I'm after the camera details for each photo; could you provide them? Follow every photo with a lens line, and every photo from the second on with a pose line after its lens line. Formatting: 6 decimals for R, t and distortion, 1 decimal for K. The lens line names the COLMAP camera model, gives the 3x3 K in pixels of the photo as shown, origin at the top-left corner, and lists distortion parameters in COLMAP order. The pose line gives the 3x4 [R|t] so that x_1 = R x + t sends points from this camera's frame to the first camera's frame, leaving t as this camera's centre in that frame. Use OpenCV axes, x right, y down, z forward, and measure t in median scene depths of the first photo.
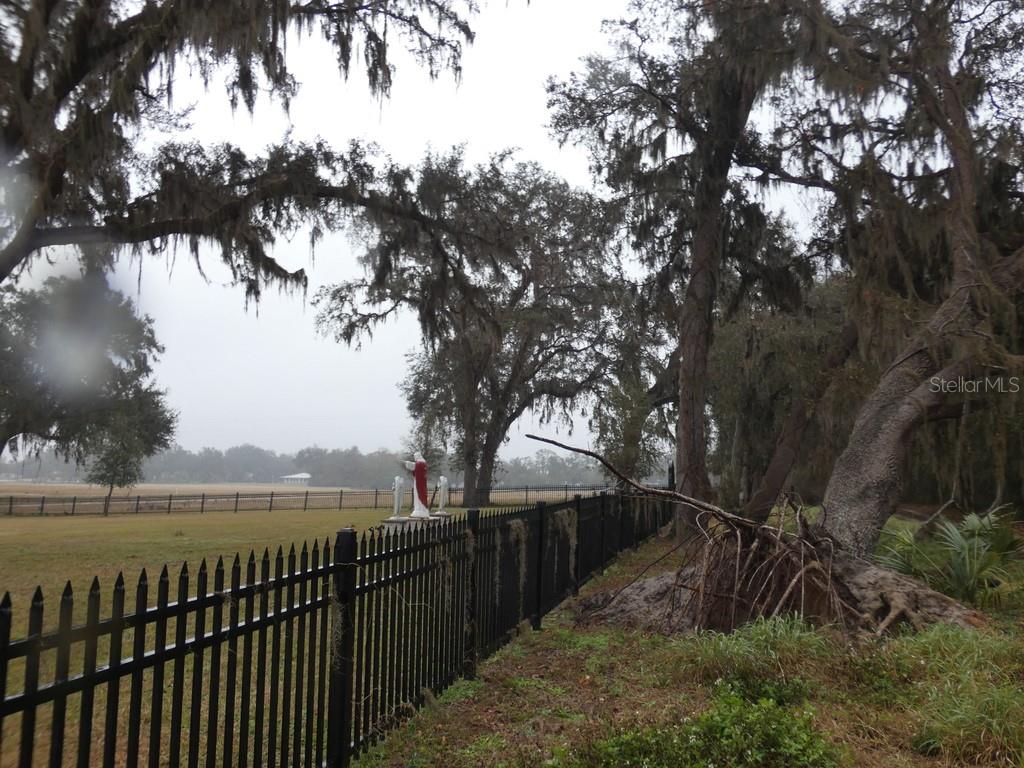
lens RADIAL K [[944.4, 0, 512.3], [0, 944.4, 381.4], [0, 0, 1]] dist [0.023659, 0.000000]
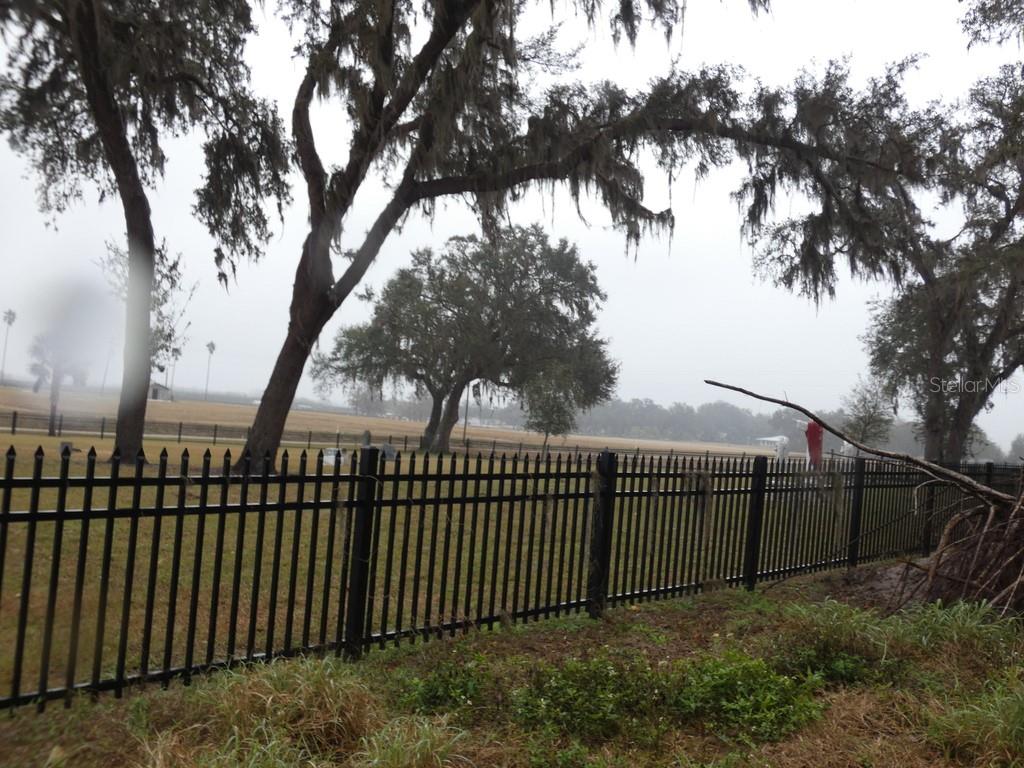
lens RADIAL K [[1062.3, 0, 525.7], [0, 1062.3, 379.5], [0, 0, 1]] dist [0.004126, 0.000000]
pose [[0.890711, 0.033356, -0.453345, 0.123788], [-0.013762, 0.998826, 0.046451, 0.002942], [0.454362, -0.035136, 0.890124, -0.009761]]
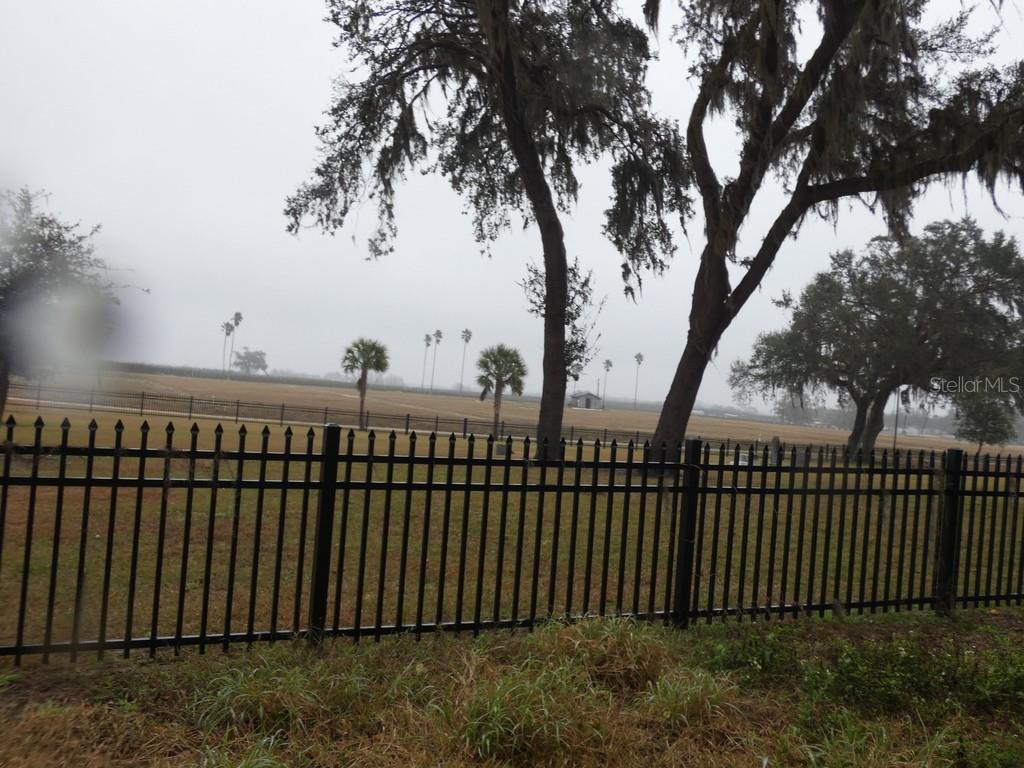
lens RADIAL K [[1062.3, 0, 524.9], [0, 1062.3, 380.0], [0, 0, 1]] dist [0.004126, 0.000000]
pose [[0.643473, 0.018683, -0.765241, 0.168360], [0.015966, 0.999157, 0.037819, 0.004671], [0.765303, -0.036553, 0.642632, -0.016645]]
